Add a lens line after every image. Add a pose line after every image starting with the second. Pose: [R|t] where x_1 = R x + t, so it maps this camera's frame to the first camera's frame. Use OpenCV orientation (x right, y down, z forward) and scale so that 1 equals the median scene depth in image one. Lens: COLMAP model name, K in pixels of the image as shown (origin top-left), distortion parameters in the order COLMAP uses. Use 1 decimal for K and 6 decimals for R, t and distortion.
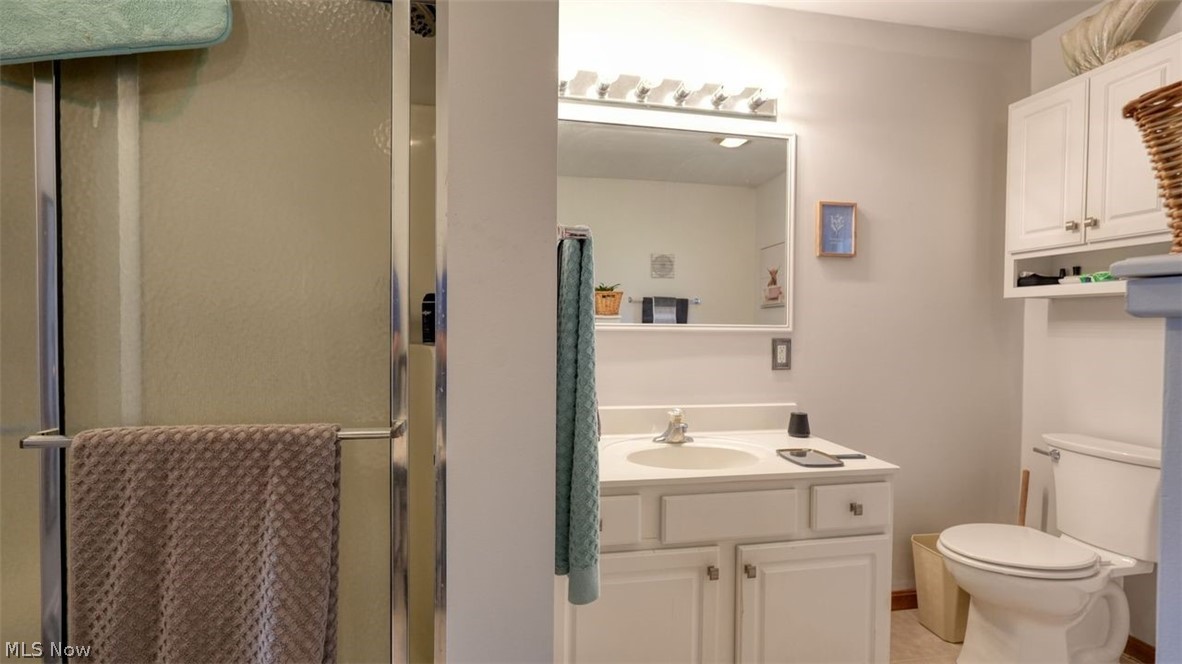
lens RADIAL K [[516.0, 0, 589.0], [0, 516.0, 332.8], [0, 0, 1]] dist [-0.000231, 0.001103]
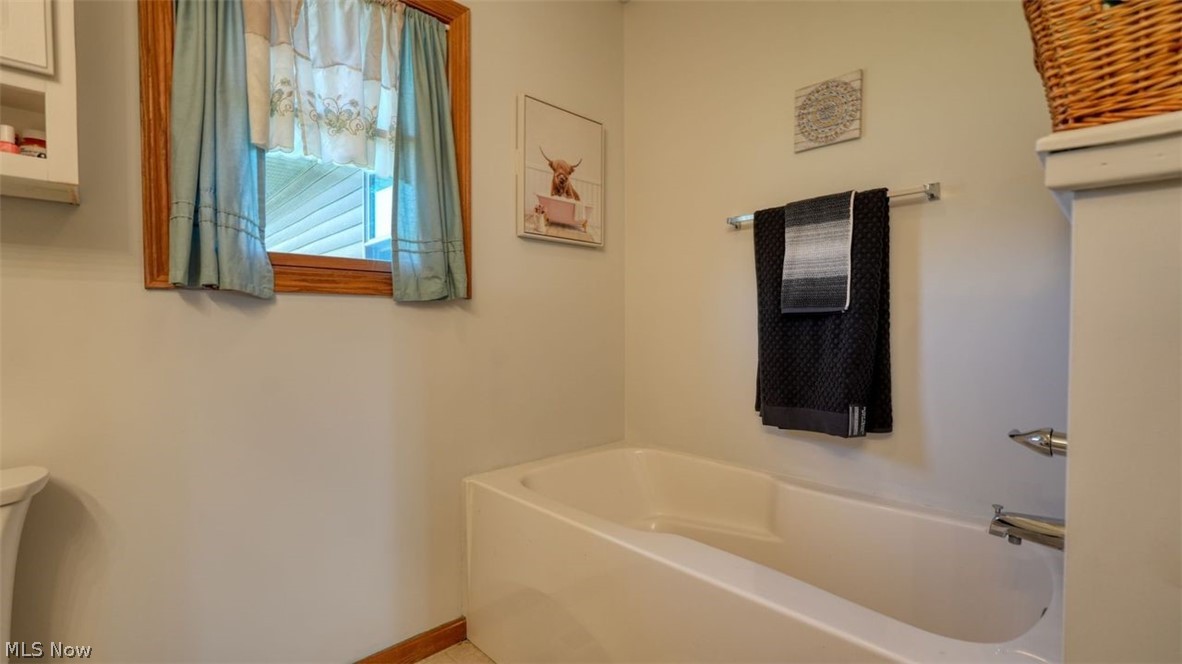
lens RADIAL K [[516.0, 0, 589.2], [0, 516.0, 336.0], [0, 0, 1]] dist [-0.000231, 0.001103]
pose [[0.533053, -0.019033, -0.845868, 0.358116], [0.011429, 0.999818, -0.015294, 0.028844], [0.846005, -0.001515, 0.533173, 0.678034]]
